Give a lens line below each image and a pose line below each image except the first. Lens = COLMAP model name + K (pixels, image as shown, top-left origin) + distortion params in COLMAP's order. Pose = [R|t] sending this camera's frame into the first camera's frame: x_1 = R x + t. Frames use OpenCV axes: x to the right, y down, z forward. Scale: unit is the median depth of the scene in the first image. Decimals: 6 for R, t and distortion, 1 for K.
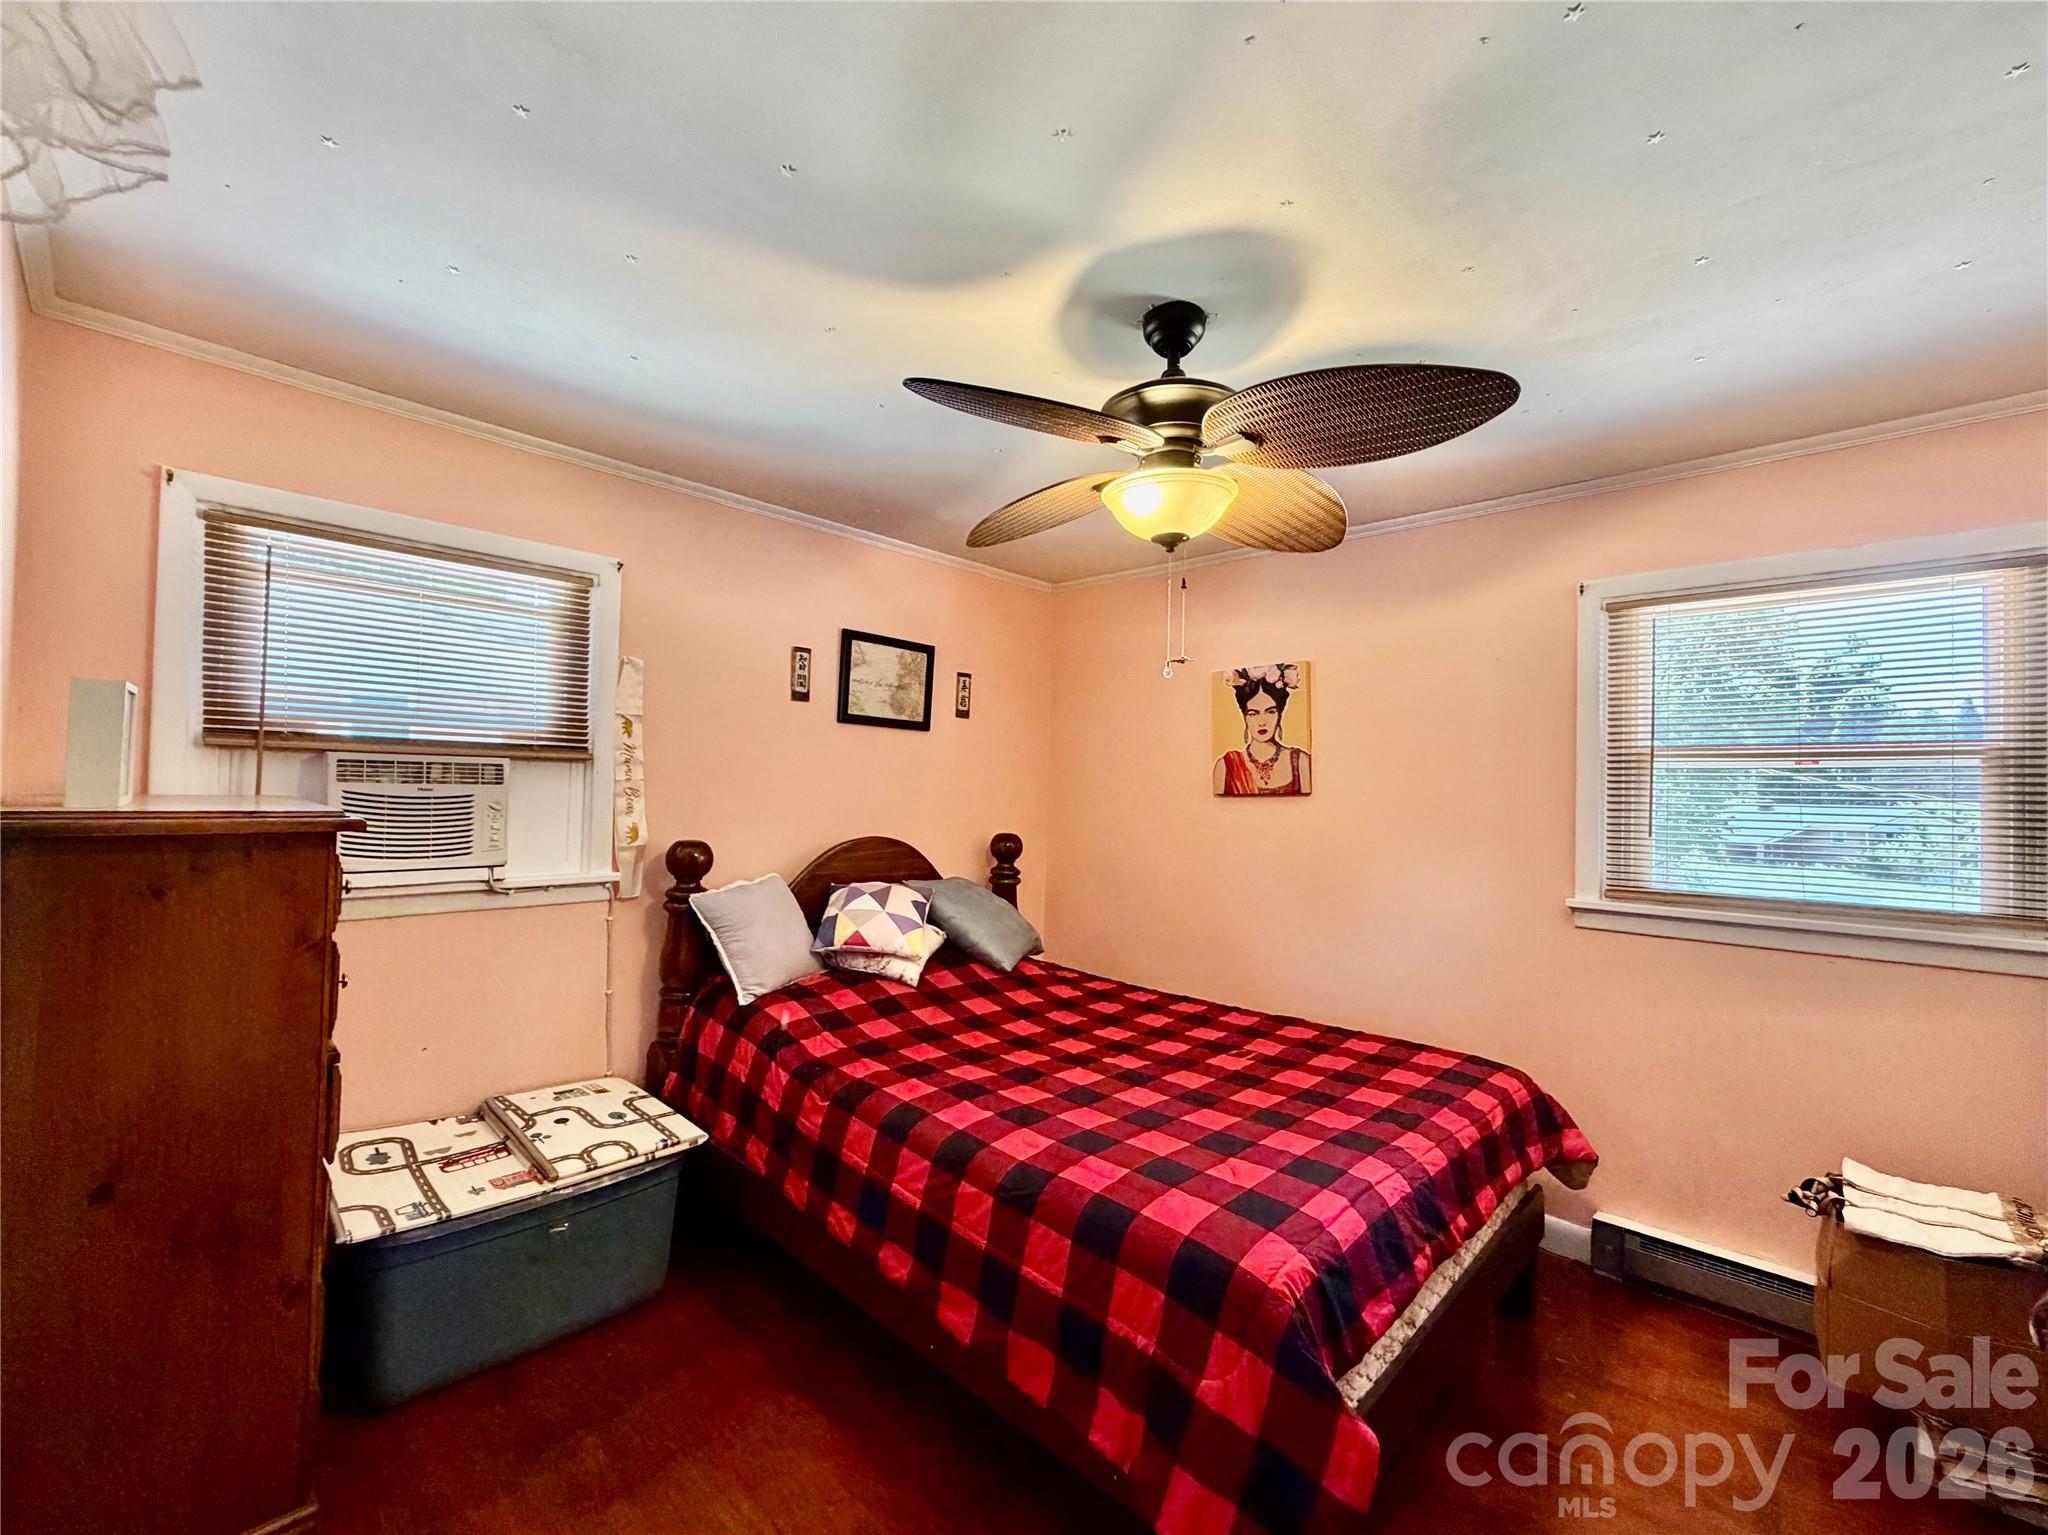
lens RADIAL K [[839.6, 0, 1029.6], [0, 839.6, 770.0], [0, 0, 1]] dist [-0.000629, 0.000375]
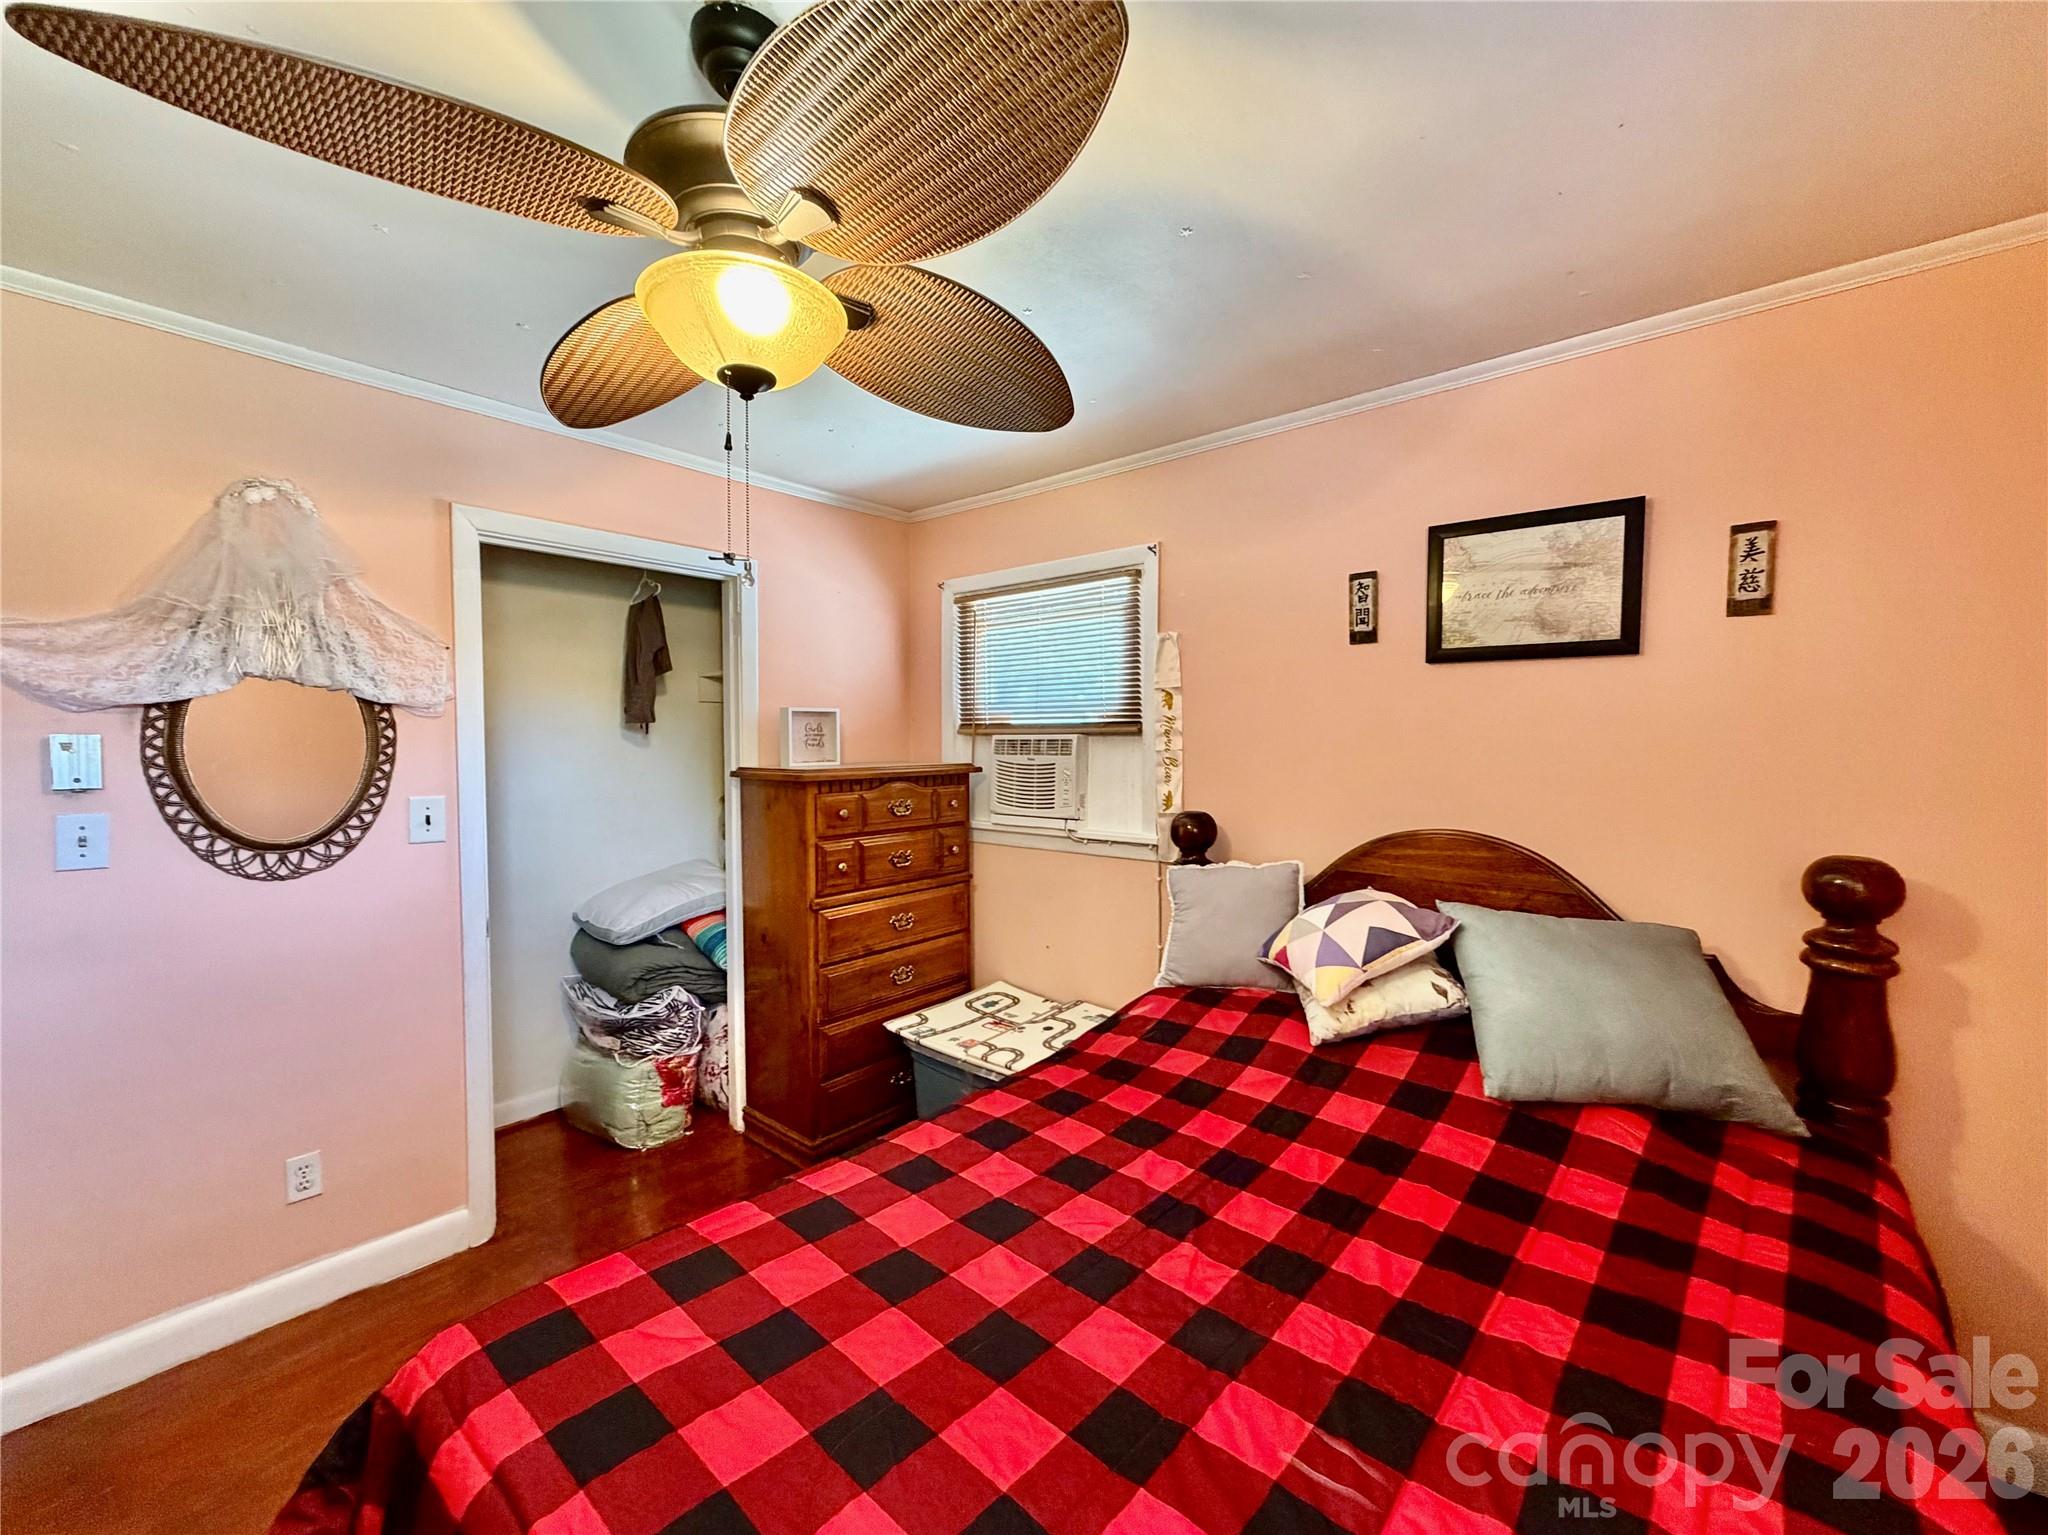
lens RADIAL K [[839.6, 0, 1028.7], [0, 839.6, 768.0], [0, 0, 1]] dist [-0.000629, 0.000375]
pose [[0.045333, 0.007714, -0.998942, 0.581067], [0.021478, 0.999732, 0.008695, 0.021838], [0.998741, -0.021850, 0.045155, 0.804625]]
